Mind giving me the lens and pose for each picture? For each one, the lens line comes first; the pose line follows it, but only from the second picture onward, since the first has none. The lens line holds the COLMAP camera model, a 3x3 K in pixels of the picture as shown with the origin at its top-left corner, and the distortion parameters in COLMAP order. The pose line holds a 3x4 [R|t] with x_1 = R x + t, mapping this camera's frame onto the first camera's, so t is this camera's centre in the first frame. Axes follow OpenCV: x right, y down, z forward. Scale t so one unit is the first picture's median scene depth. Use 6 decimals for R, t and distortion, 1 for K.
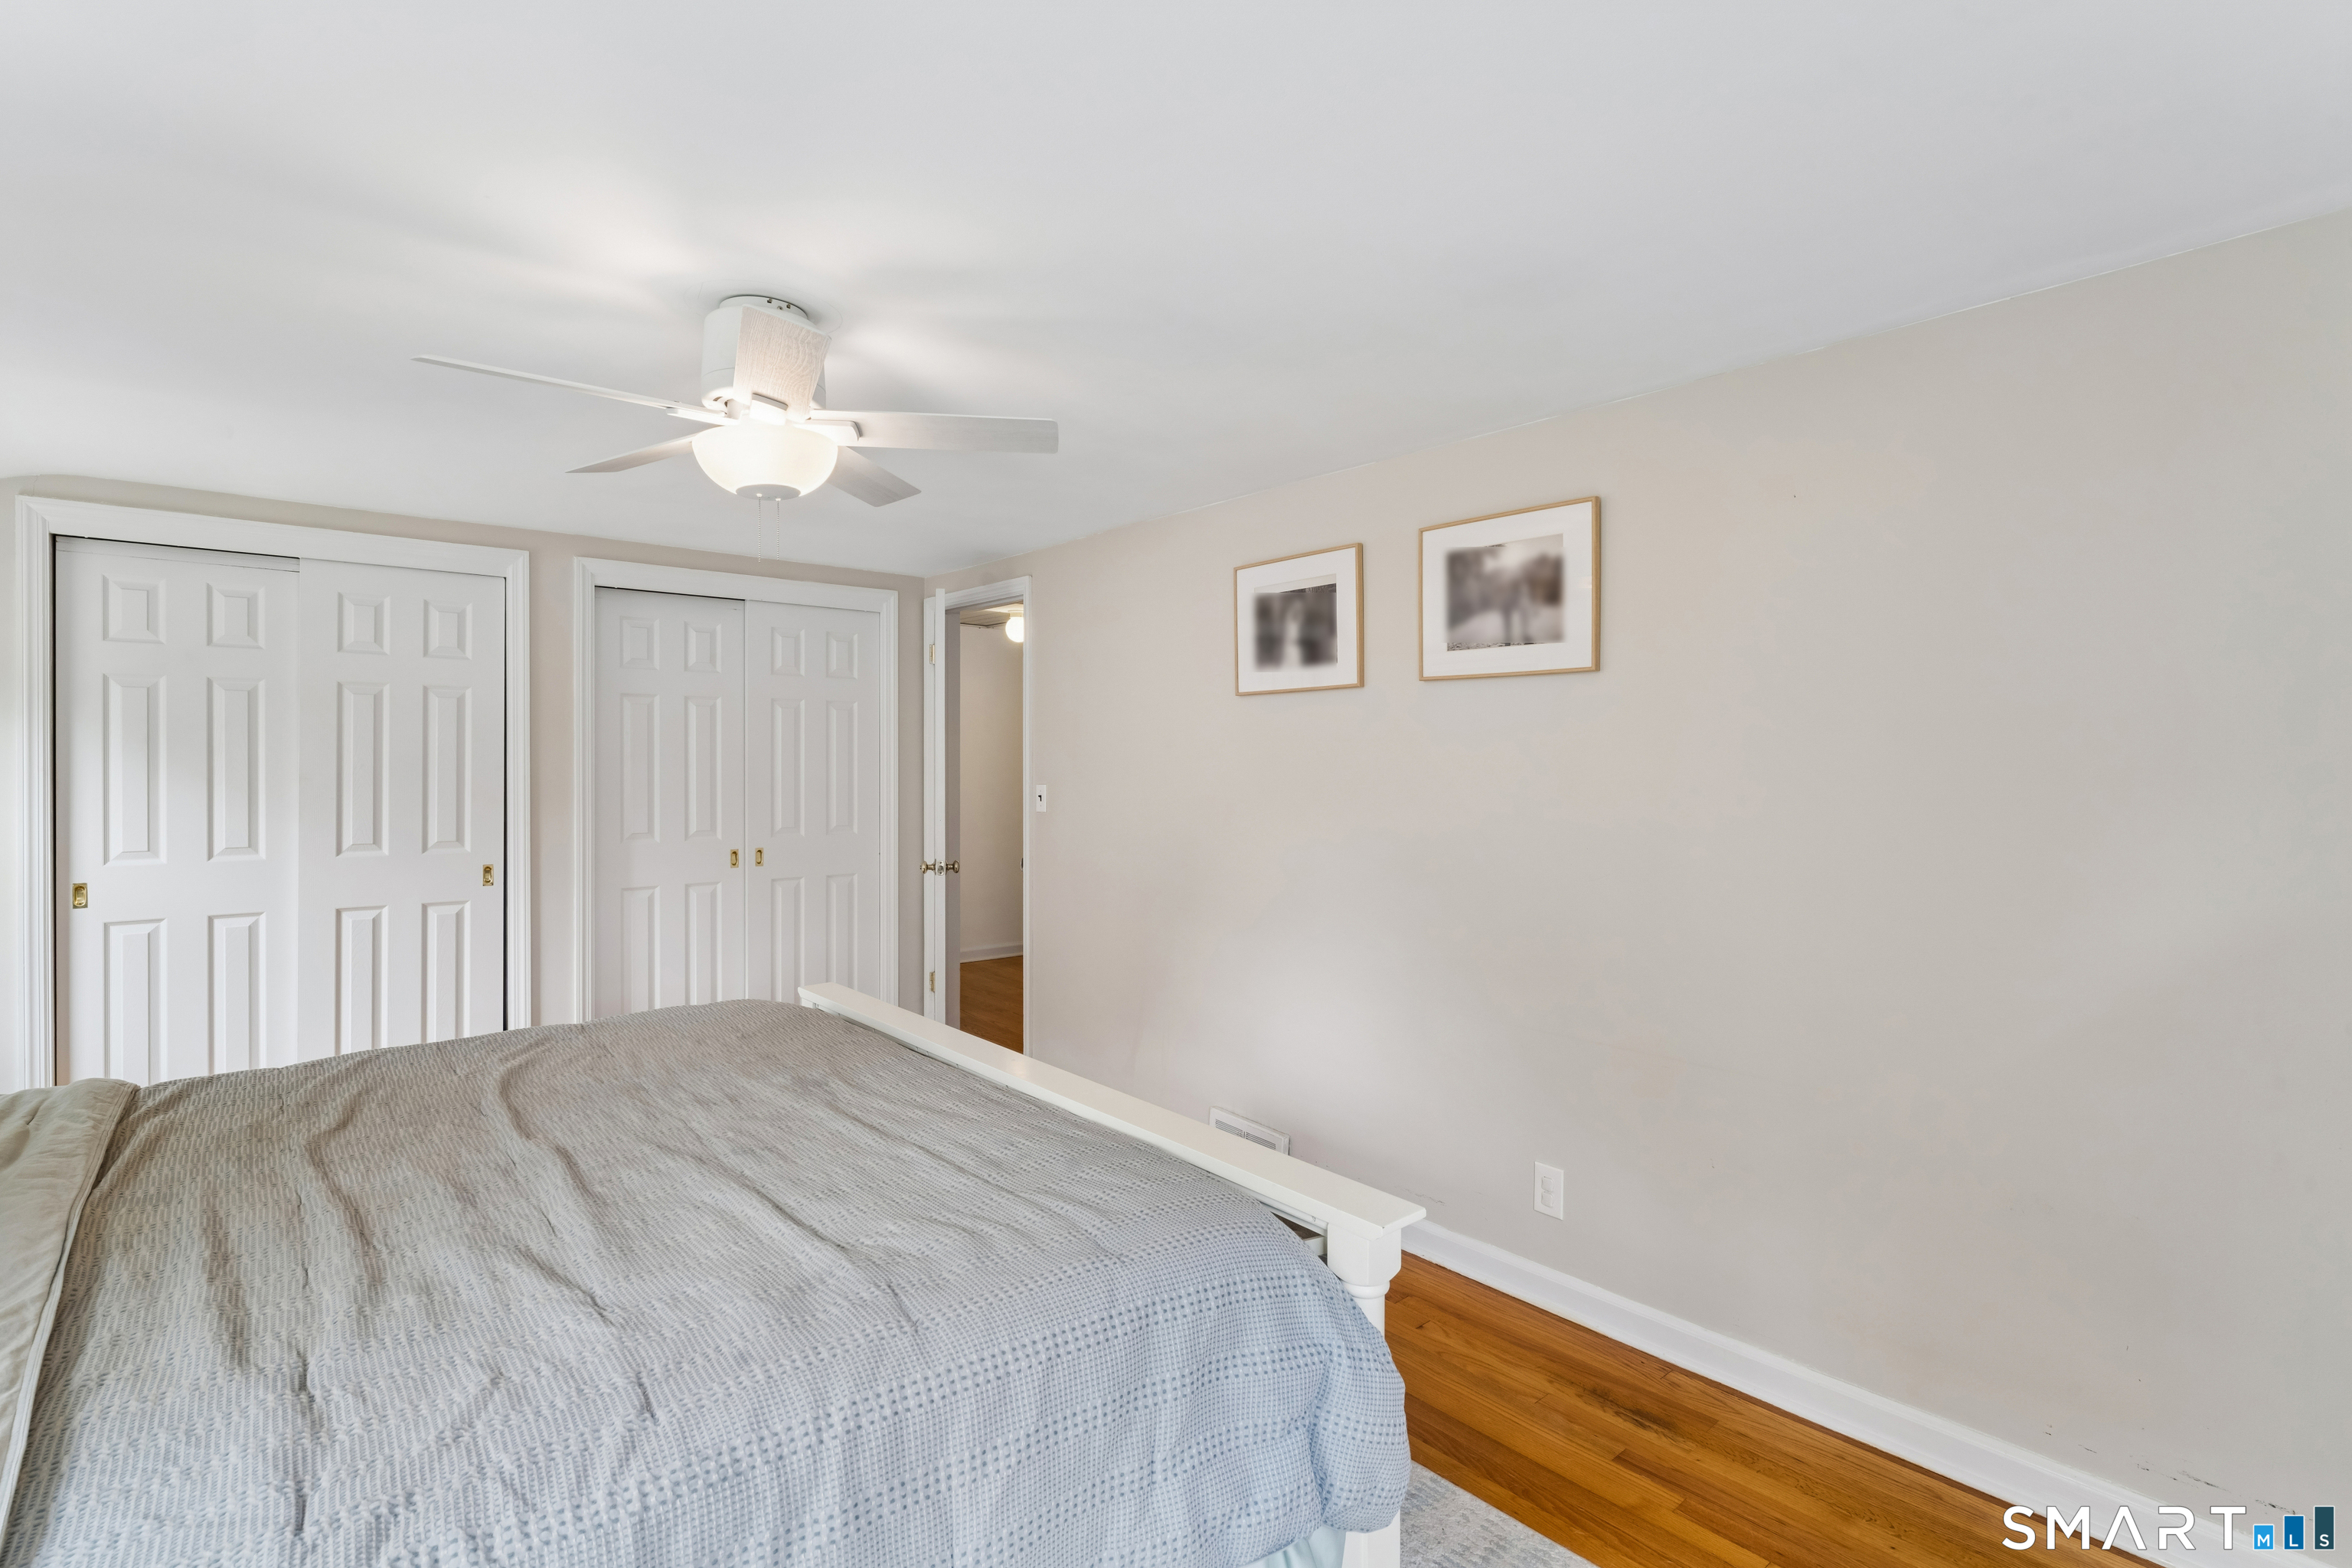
lens RADIAL K [[1106.2, 0, 1176.8], [0, 1106.2, 779.0], [0, 0, 1]] dist [-0.001581, 0.000461]
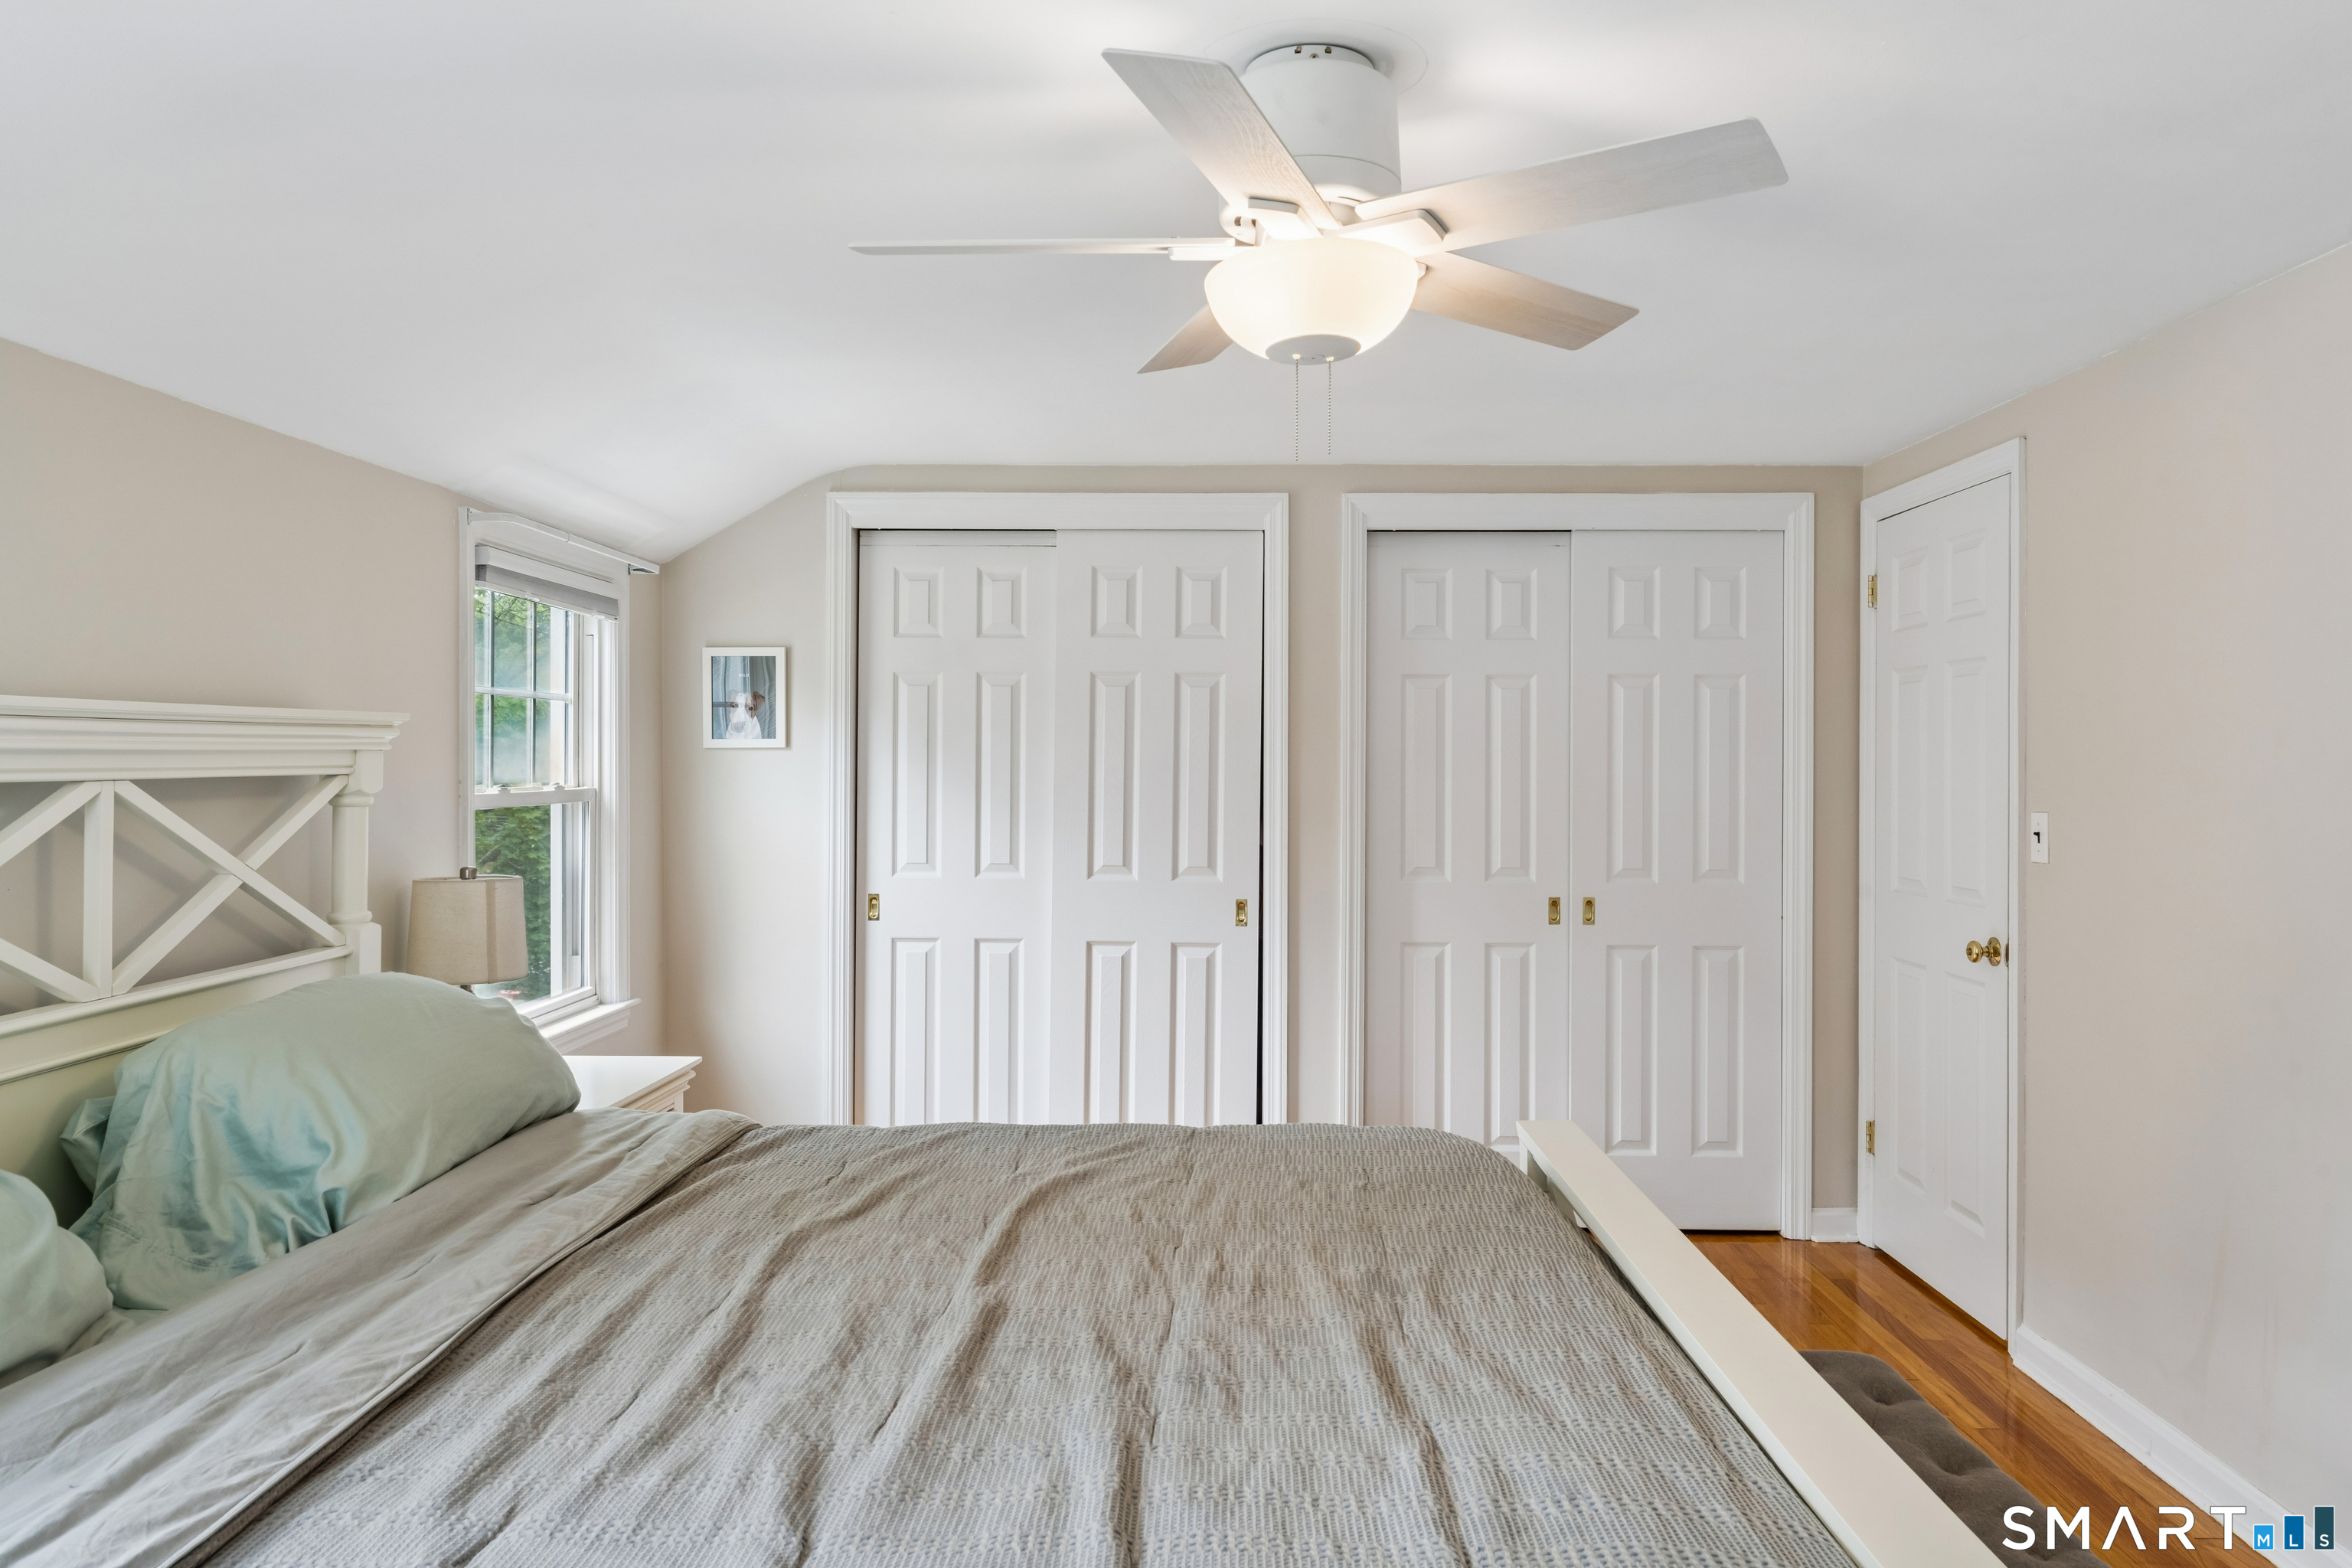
lens RADIAL K [[1592.8, 0, 1177.3], [0, 1592.8, 765.8], [0, 0, 1]] dist [0.006624, 0.001924]
pose [[0.745050, 0.003245, -0.667001, 0.111263], [-0.014690, 0.999825, -0.011545, -0.003615], [0.666847, 0.018400, 0.744967, 0.153935]]
